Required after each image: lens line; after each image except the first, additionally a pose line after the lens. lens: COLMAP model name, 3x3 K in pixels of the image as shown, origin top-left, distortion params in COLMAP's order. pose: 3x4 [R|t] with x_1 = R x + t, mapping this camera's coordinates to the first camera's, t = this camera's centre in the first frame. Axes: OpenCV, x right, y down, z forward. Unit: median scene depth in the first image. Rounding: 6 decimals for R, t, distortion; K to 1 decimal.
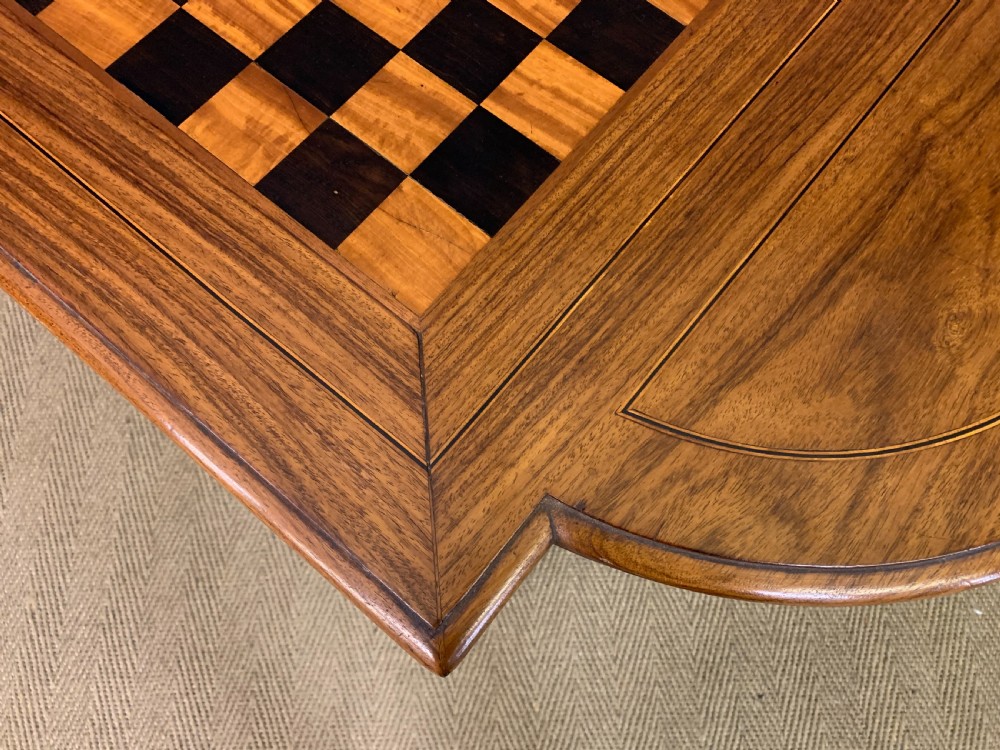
lens RADIAL K [[771.4, 0, 485.9], [0, 771.4, 387.2], [0, 0, 1]] dist [0.015878, -0.005015]
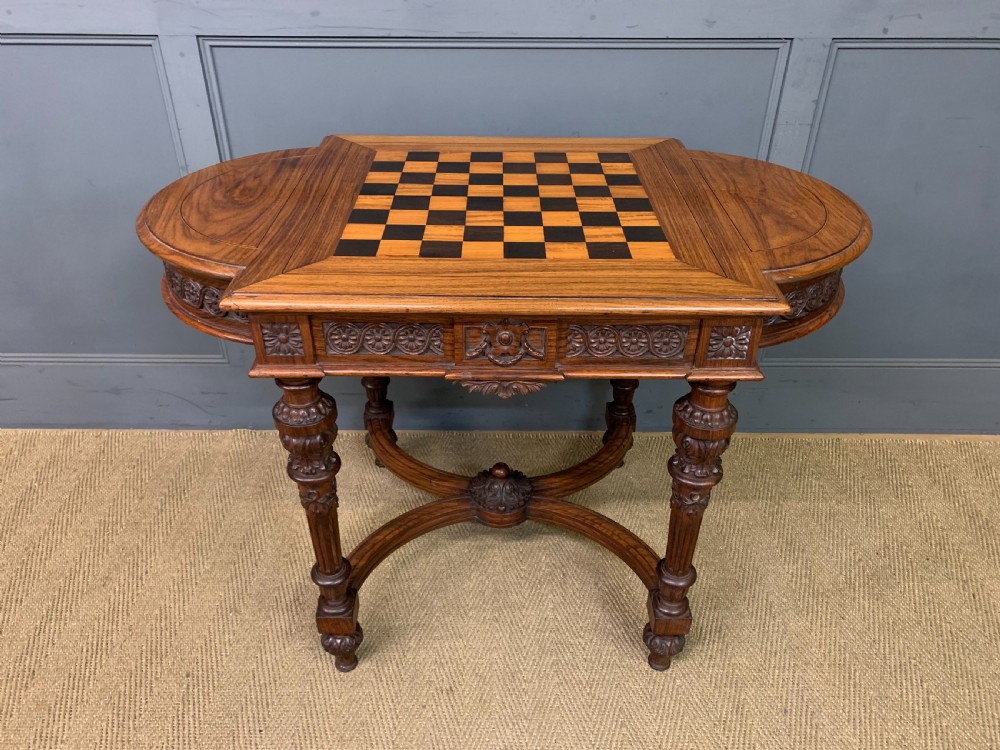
lens RADIAL K [[769.3, 0, 490.1], [0, 769.3, 373.6], [0, 0, 1]] dist [0.021166, -0.012116]
pose [[0.777567, -0.339673, 0.529162, -2.119444], [0.596456, 0.664855, -0.449675, 0.982498], [-0.199074, 0.665274, 0.719569, -0.531479]]
